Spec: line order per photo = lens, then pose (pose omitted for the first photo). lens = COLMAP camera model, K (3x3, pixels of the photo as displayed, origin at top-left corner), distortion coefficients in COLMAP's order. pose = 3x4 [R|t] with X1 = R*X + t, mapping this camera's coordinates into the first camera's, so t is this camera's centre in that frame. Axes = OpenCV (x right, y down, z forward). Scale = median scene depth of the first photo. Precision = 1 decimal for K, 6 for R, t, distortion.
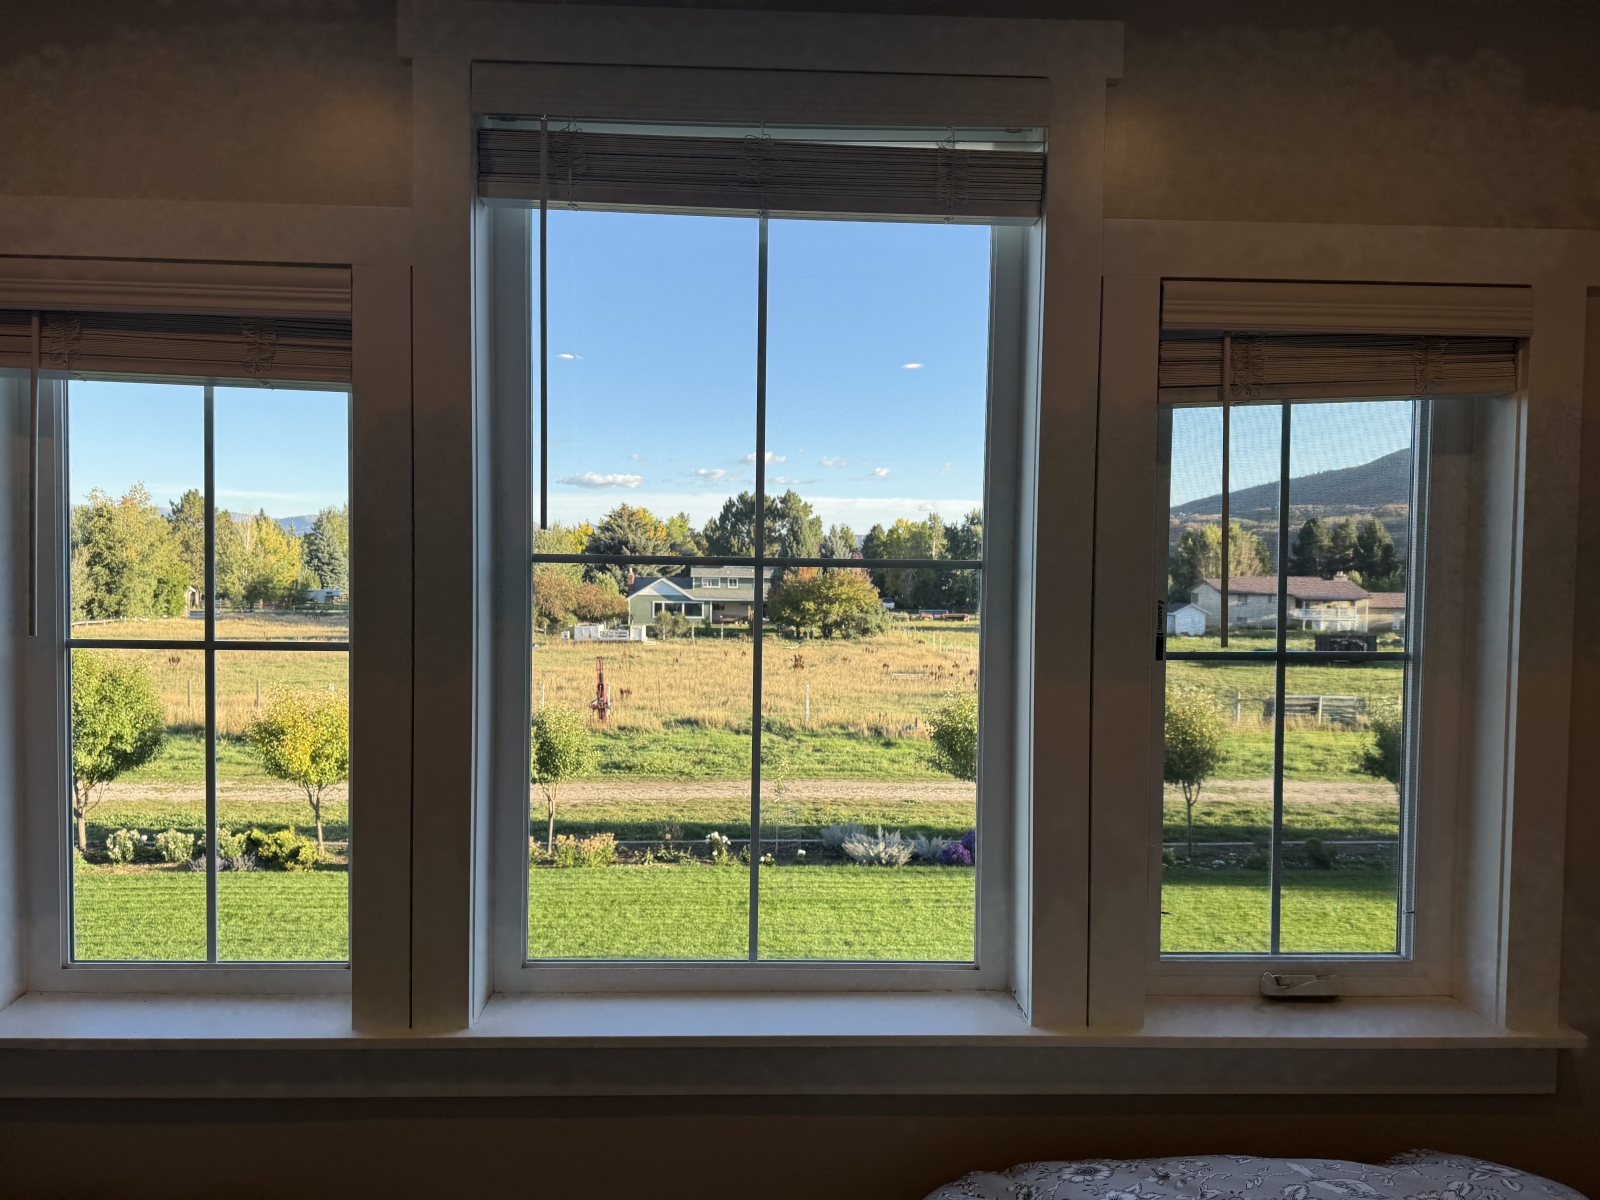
lens RADIAL K [[1127.3, 0, 800.0], [0, 1127.3, 600.0], [0, 0, 1]] dist [0.004179, -0.001841]
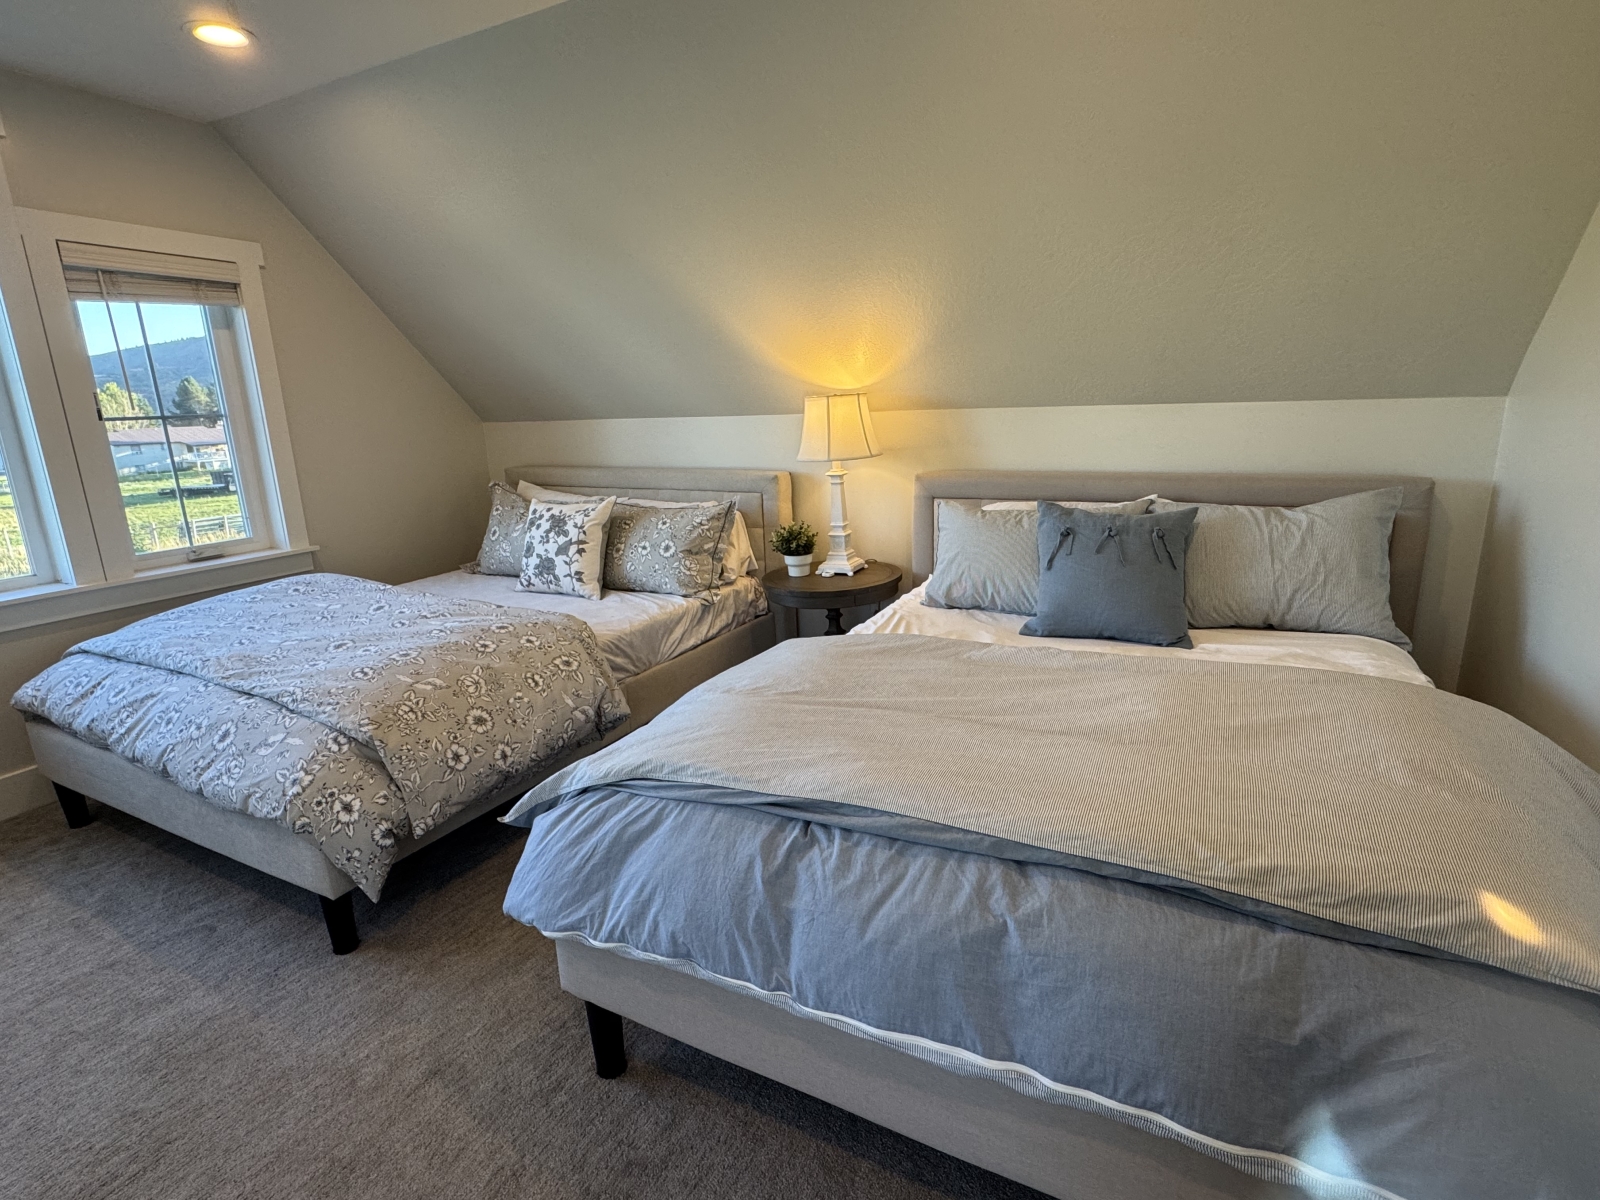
lens RADIAL K [[801.4, 0, 791.6], [0, 801.4, 603.3], [0, 0, 1]] dist [-0.001704, -0.000207]
pose [[0.493288, -0.240258, 0.836028, -0.412691], [0.065707, 0.968646, 0.239600, 0.113318], [-0.867381, -0.063259, 0.493608, -0.977706]]
